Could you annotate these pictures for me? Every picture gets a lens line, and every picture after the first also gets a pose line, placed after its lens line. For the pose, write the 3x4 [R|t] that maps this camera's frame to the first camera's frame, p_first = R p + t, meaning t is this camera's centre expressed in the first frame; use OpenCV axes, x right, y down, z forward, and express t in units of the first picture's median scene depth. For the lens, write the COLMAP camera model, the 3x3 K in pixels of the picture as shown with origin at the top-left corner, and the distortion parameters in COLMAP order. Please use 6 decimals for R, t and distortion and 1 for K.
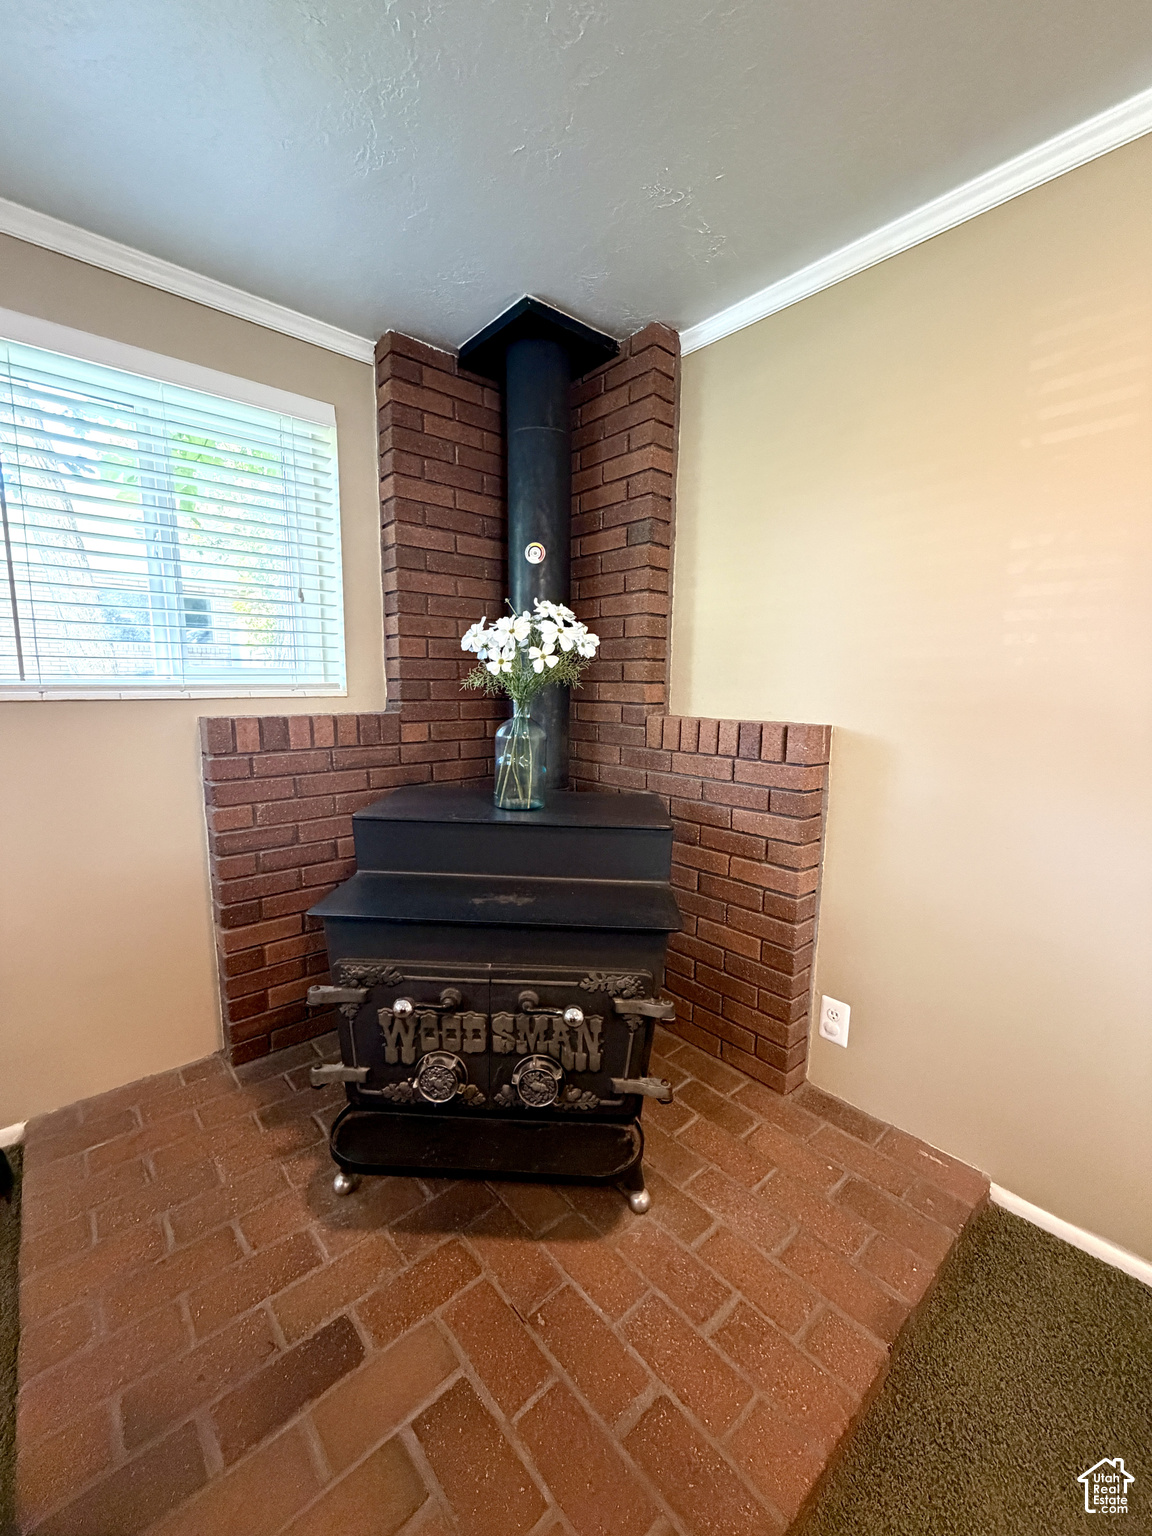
lens RADIAL K [[613.7, 0, 575.2], [0, 613.7, 765.6], [0, 0, 1]] dist [0.001380, 0.000257]
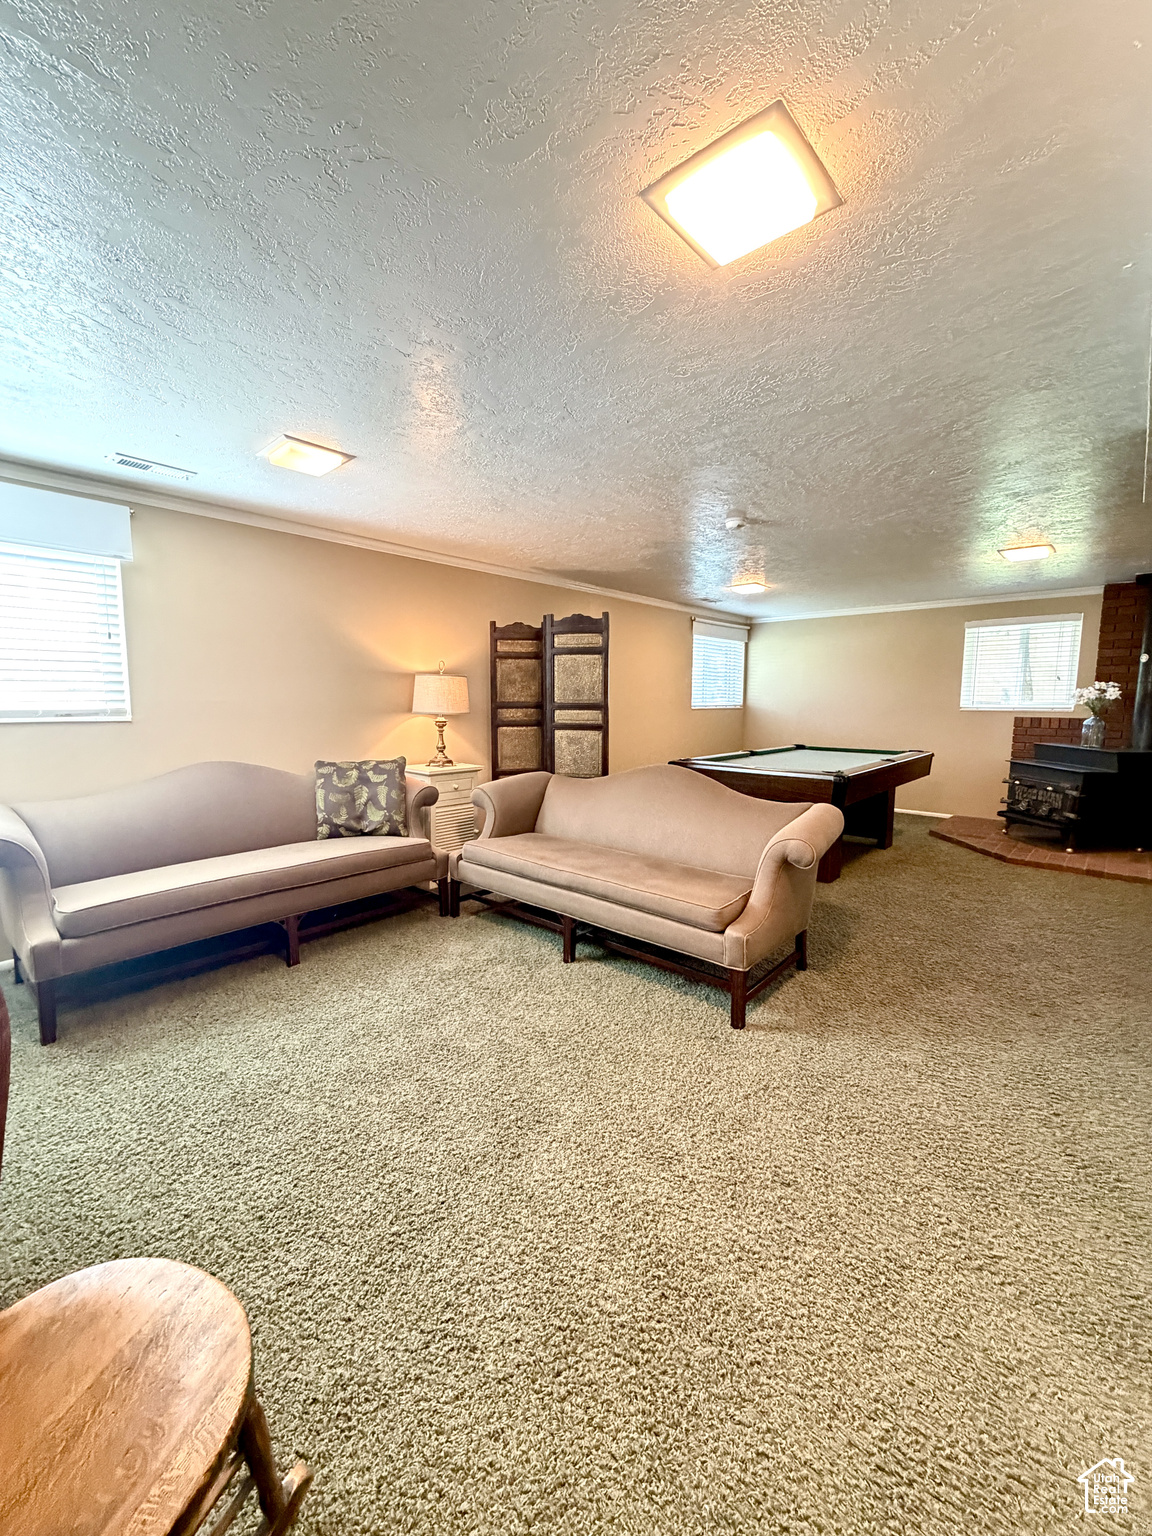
lens RADIAL K [[613.7, 0, 575.2], [0, 613.7, 765.6], [0, 0, 1]] dist [0.001380, 0.000257]
pose [[0.112434, 0.108042, -0.987768, 2.415963], [-0.142795, 0.985510, 0.091541, 0.218340], [0.983345, 0.130756, 0.126232, -1.741068]]
